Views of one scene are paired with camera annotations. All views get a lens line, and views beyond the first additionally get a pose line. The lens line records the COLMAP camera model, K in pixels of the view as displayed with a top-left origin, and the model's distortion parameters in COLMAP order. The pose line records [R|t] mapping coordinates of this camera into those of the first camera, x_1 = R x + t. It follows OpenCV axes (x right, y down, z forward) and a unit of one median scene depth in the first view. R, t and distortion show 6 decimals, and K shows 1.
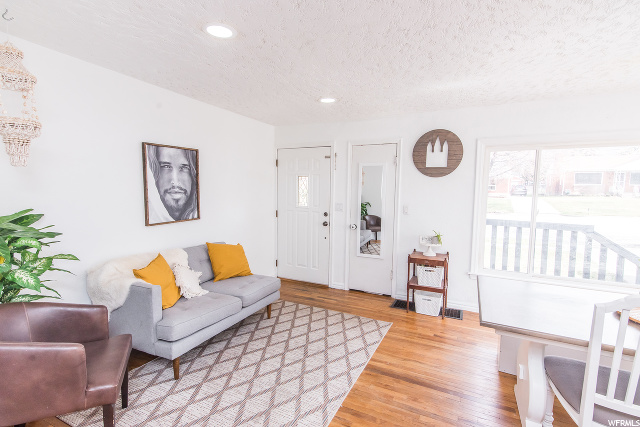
lens RADIAL K [[305.4, 0, 321.3], [0, 305.4, 216.0], [0, 0, 1]] dist [0.017058, -0.000716]
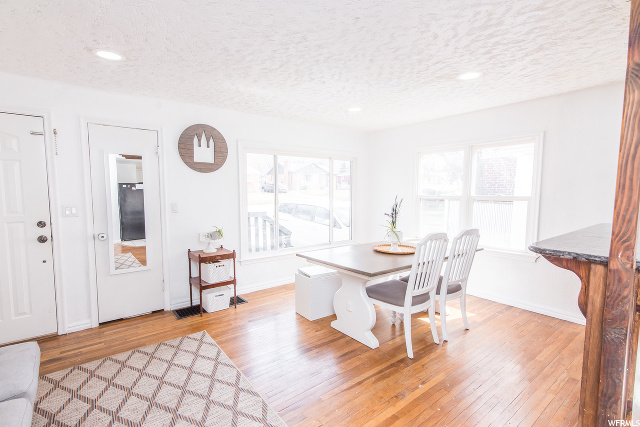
lens RADIAL K [[305.4, 0, 321.3], [0, 305.4, 216.0], [0, 0, 1]] dist [0.017058, -0.000716]
pose [[0.435635, -0.087933, 0.895818, -0.416112], [0.082773, 0.994914, 0.057408, -0.015455], [-0.896310, 0.049140, 0.440698, 0.270617]]
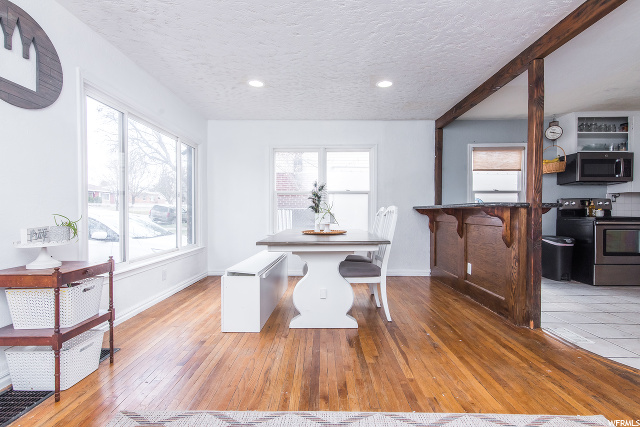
lens RADIAL K [[298.5, 0, 322.1], [0, 298.5, 216.3], [0, 0, 1]] dist [0.015106, -0.000333]
pose [[-0.430821, -0.027685, 0.902013, -0.300104], [0.070646, 0.995427, 0.064295, 0.054385], [-0.899668, 0.091423, -0.426895, 0.913470]]
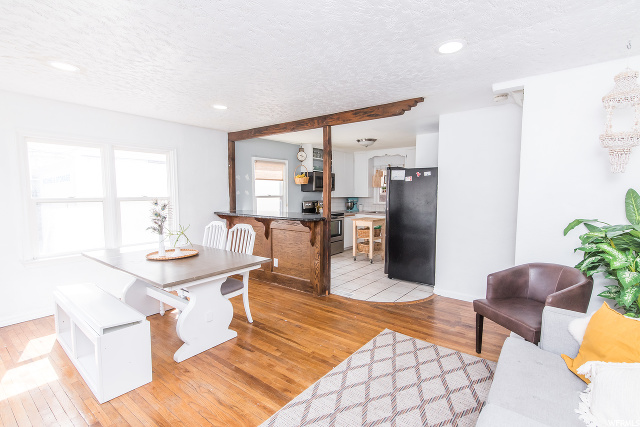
lens RADIAL K [[305.4, 0, 321.3], [0, 305.4, 216.0], [0, 0, 1]] dist [0.017058, -0.000716]
pose [[-0.976217, -0.034794, 0.213986, -0.076776], [0.001399, 0.986006, 0.166705, -0.104509], [-0.216792, 0.163039, -0.962507, 1.290134]]
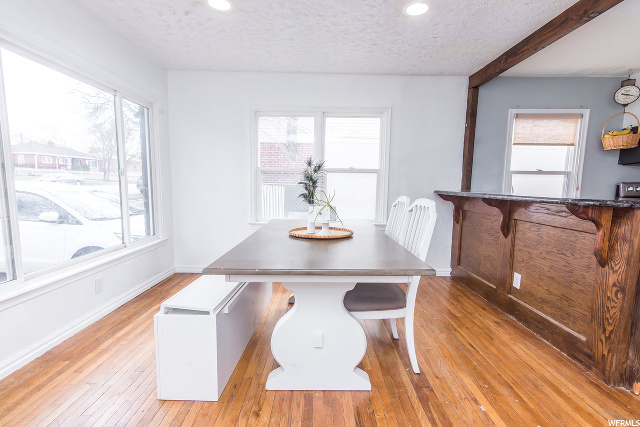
lens RADIAL K [[298.5, 0, 322.1], [0, 298.5, 216.3], [0, 0, 1]] dist [0.015106, -0.000333]
pose [[-0.440943, -0.120072, 0.889467, -0.028221], [0.055812, 0.985425, 0.160693, 0.023605], [-0.895798, 0.120499, -0.427815, 0.780931]]
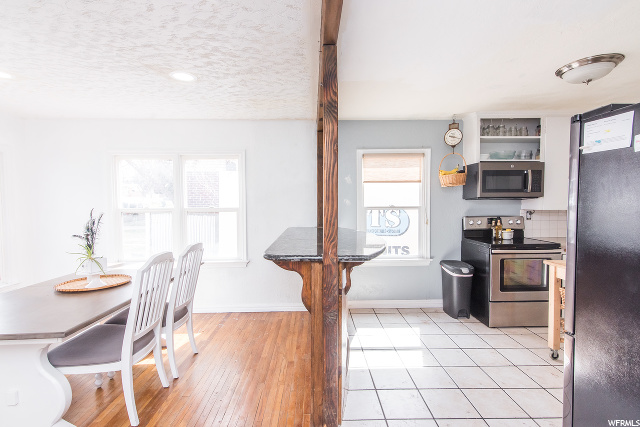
lens RADIAL K [[305.4, 0, 321.3], [0, 305.4, 216.0], [0, 0, 1]] dist [0.017058, -0.000716]
pose [[-0.454759, -0.049816, 0.889220, -0.311275], [0.077198, 0.992472, 0.095081, -0.016004], [-0.887262, 0.111885, -0.447490, 0.334406]]
